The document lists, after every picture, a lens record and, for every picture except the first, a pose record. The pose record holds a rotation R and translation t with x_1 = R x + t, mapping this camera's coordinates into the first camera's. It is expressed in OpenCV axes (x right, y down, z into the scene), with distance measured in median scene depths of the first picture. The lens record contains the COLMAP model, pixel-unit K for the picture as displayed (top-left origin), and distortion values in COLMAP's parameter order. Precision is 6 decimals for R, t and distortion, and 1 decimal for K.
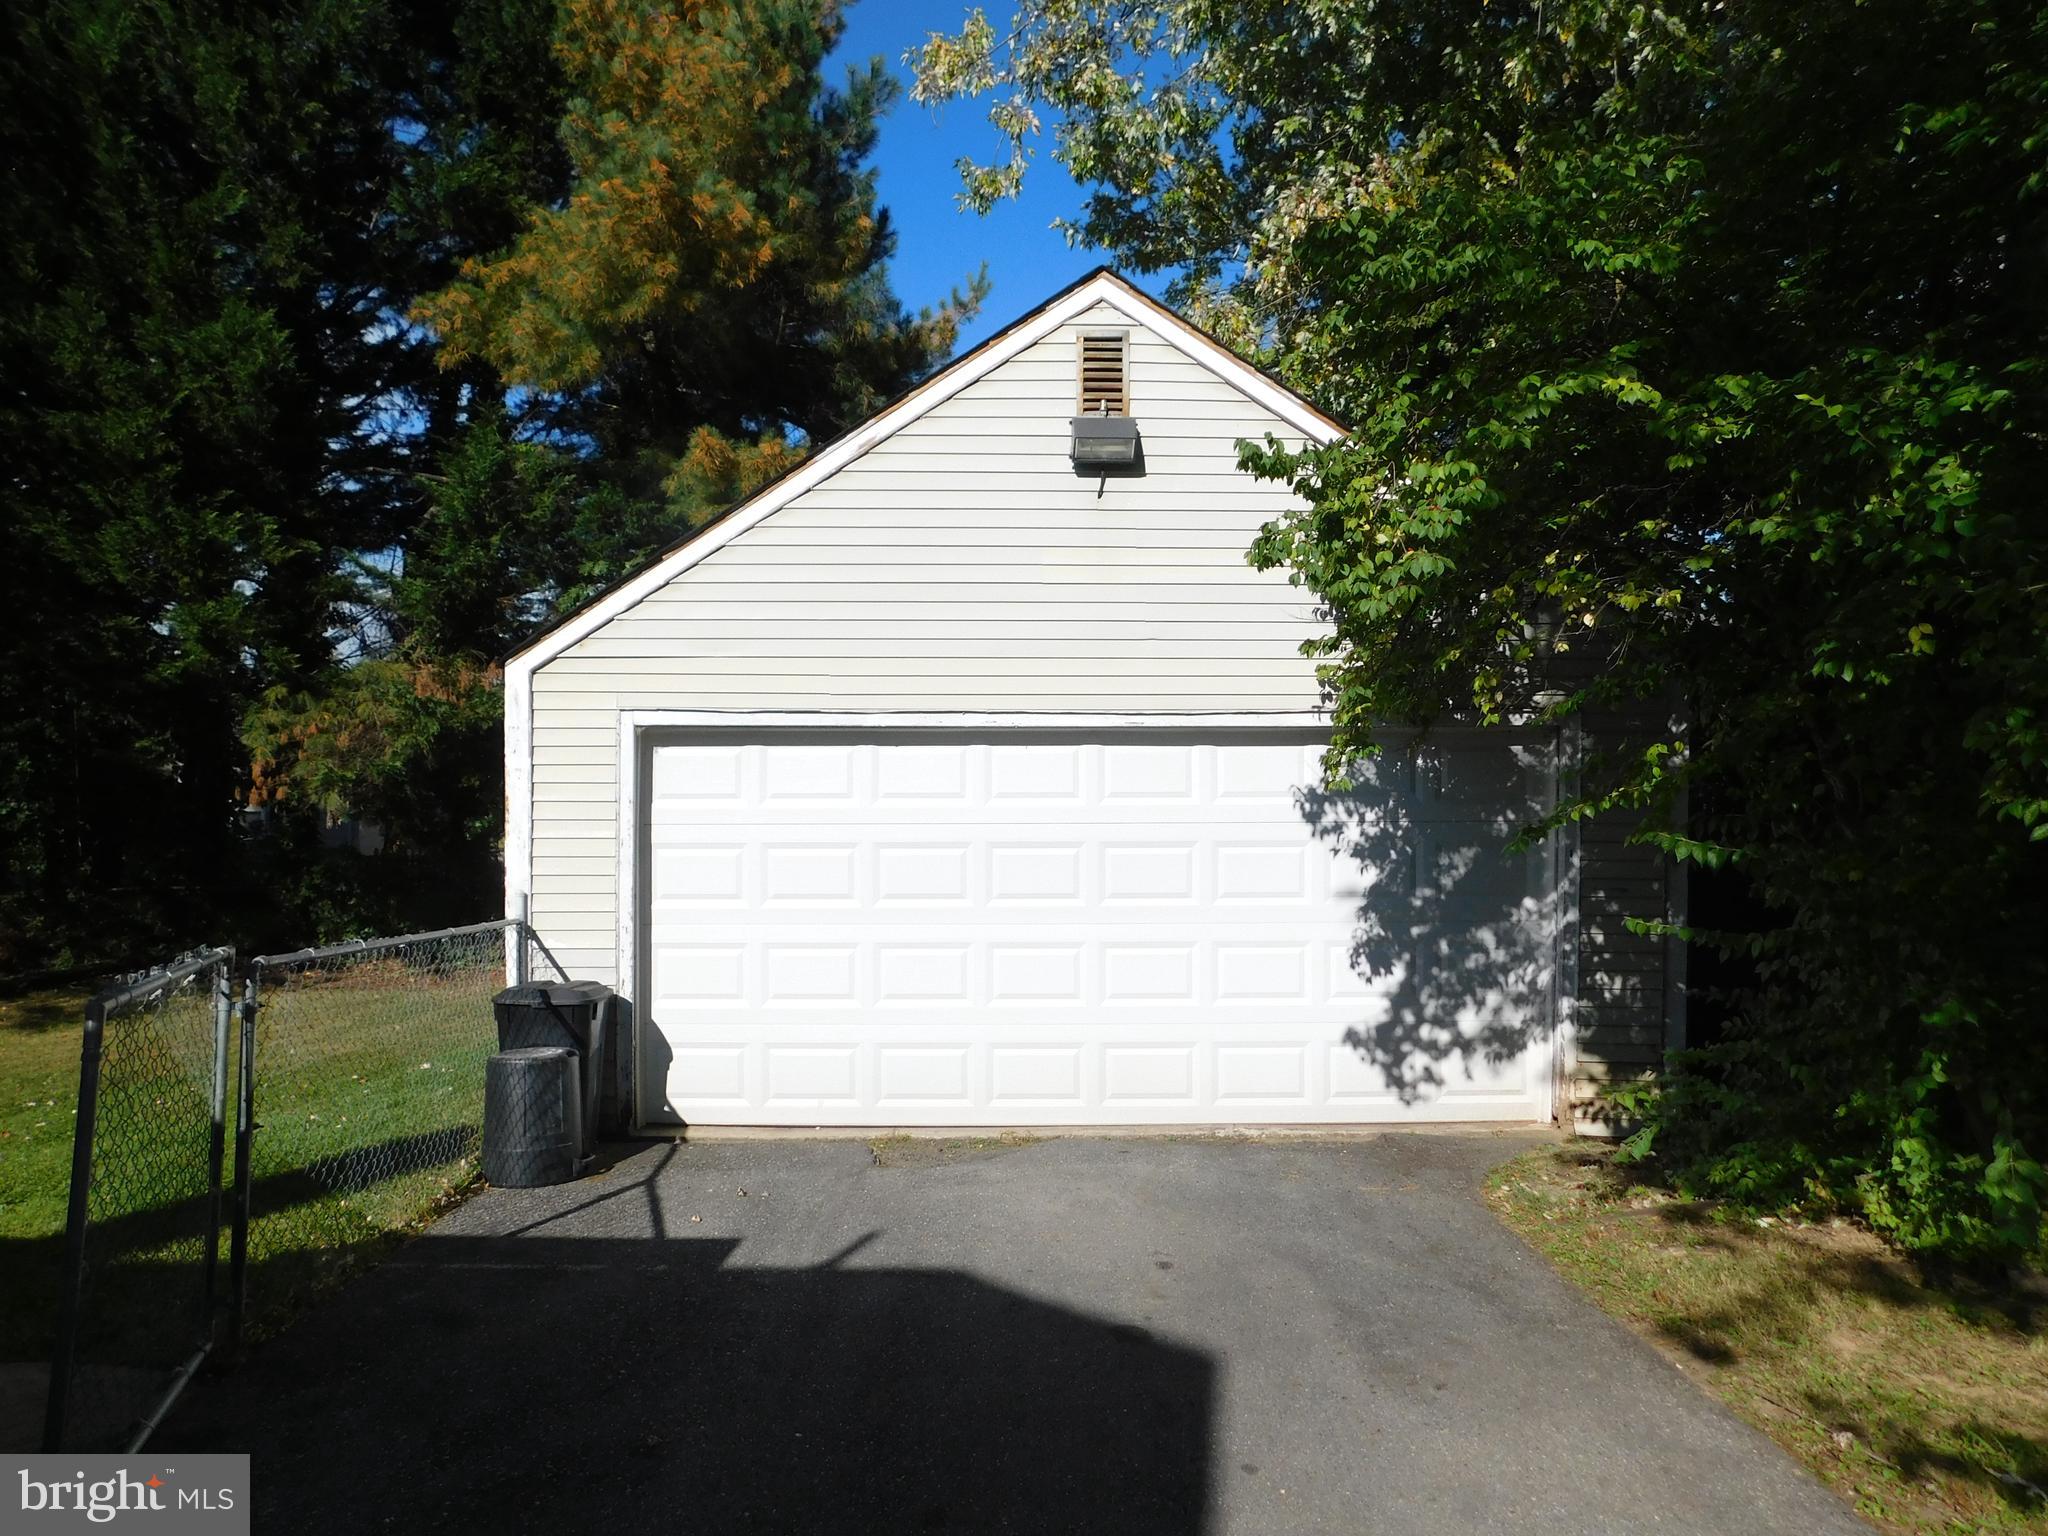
lens RADIAL K [[1340.6, 0, 1027.2], [0, 1340.6, 766.6], [0, 0, 1]] dist [-0.034265, -0.003210]
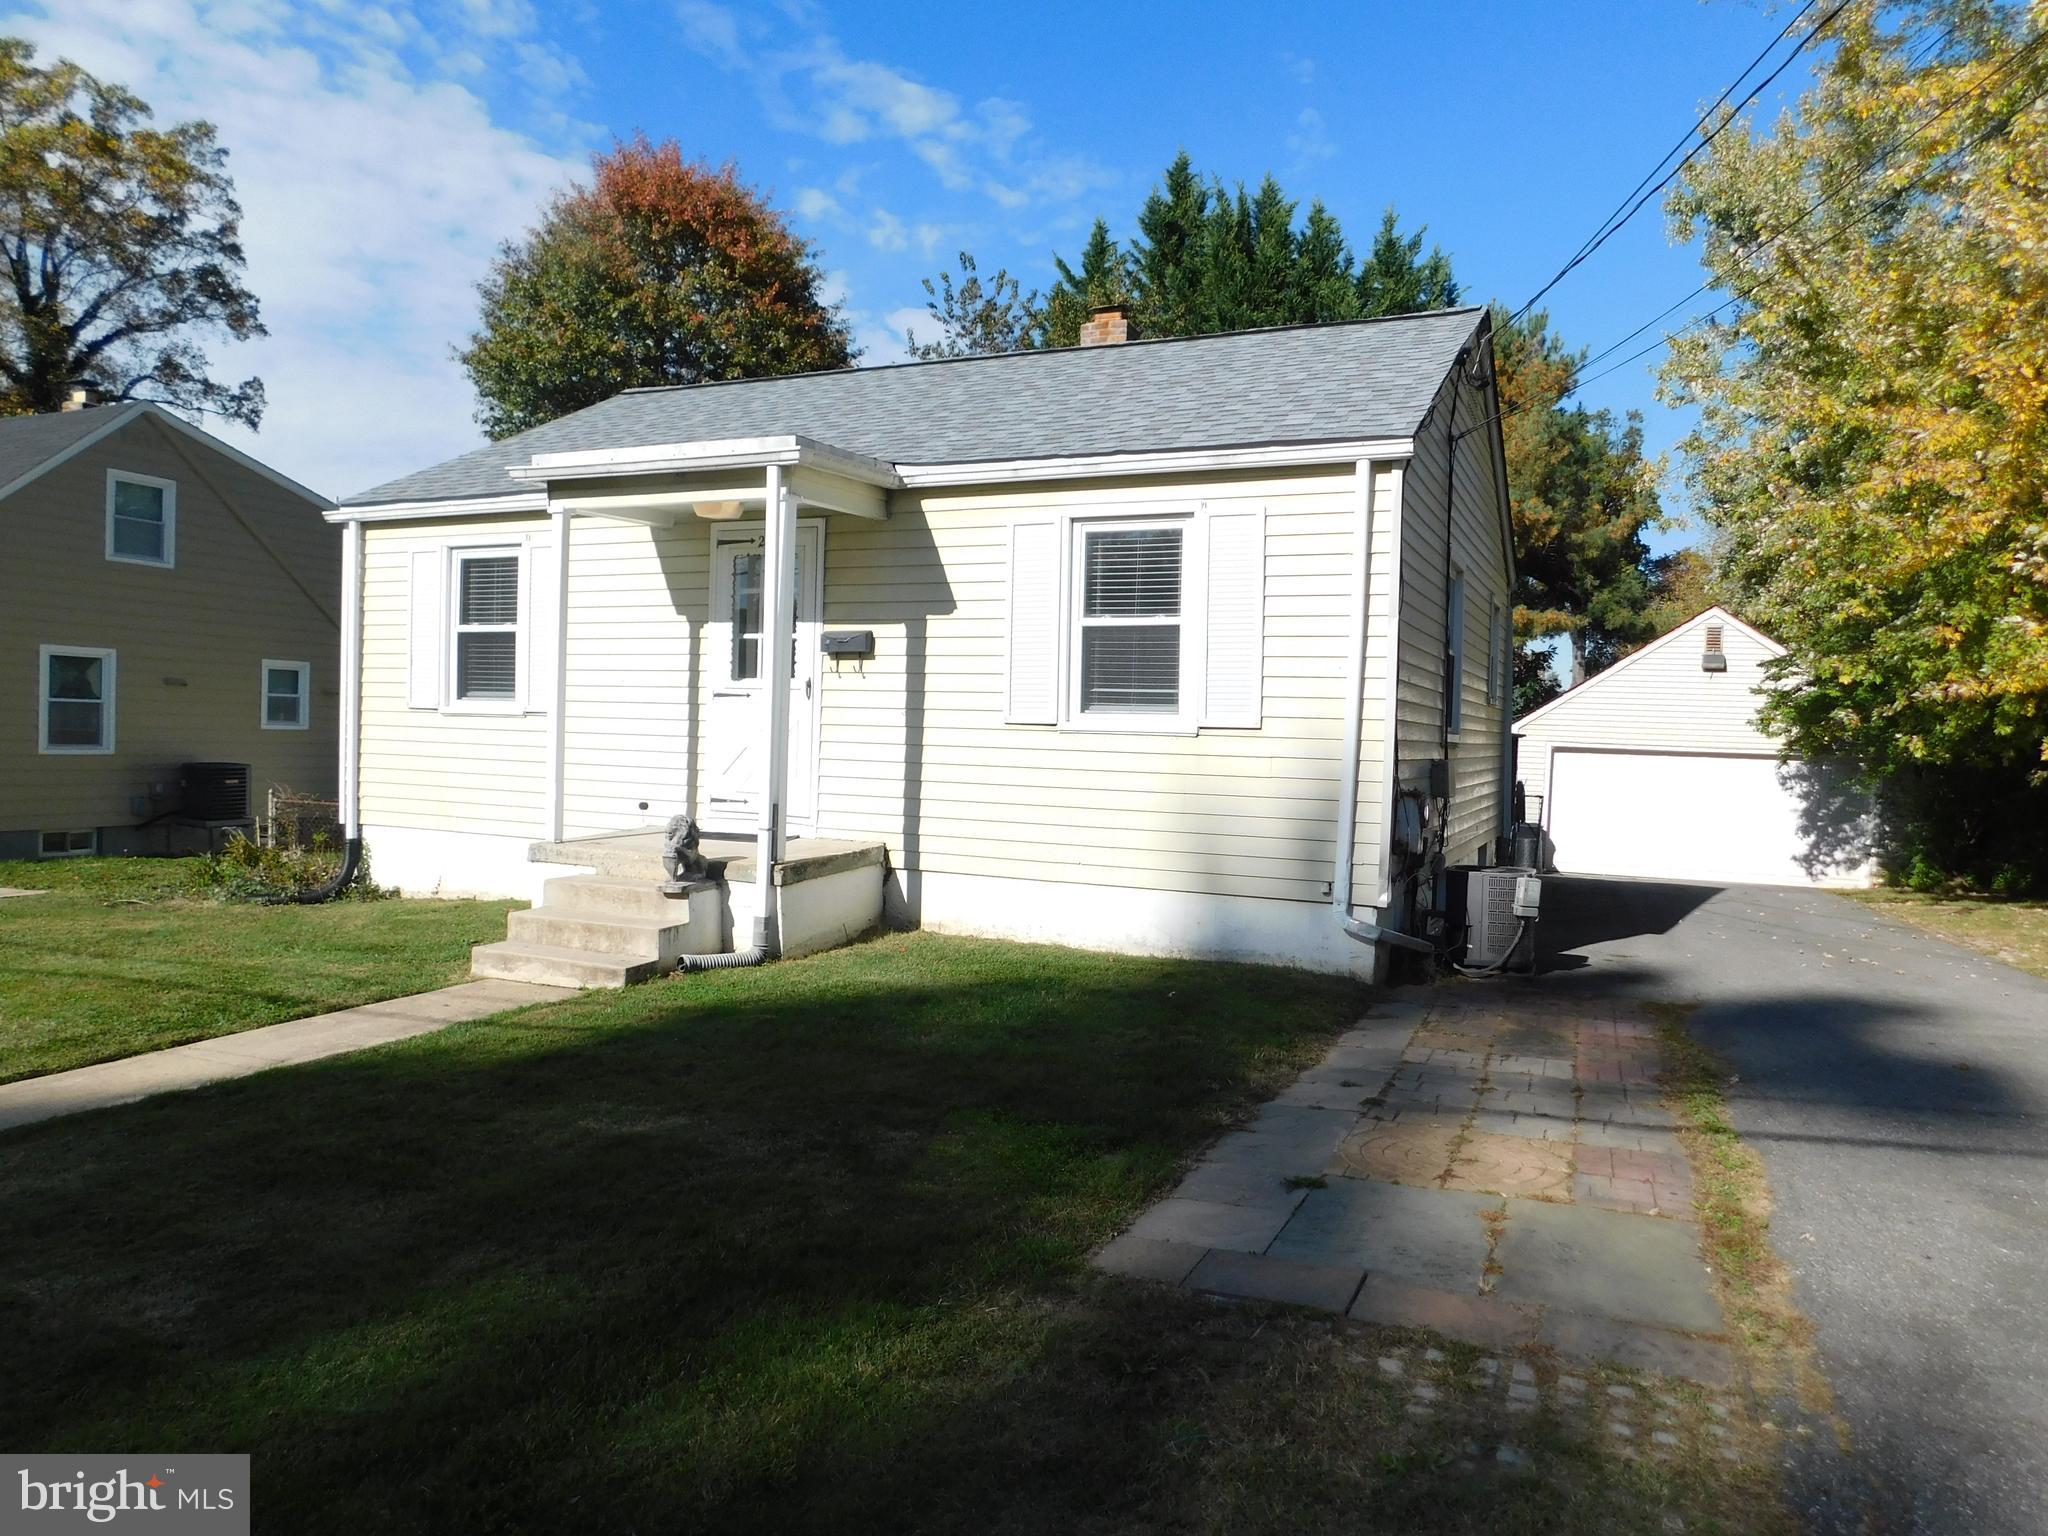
lens RADIAL K [[1340.6, 0, 1022.3], [0, 1340.6, 765.6], [0, 0, 1]] dist [-0.034265, -0.003210]
pose [[0.915753, 0.043371, -0.399395, -0.167836], [-0.031846, 0.998864, 0.035449, -0.055441], [0.400478, -0.019743, 0.916093, -2.434257]]
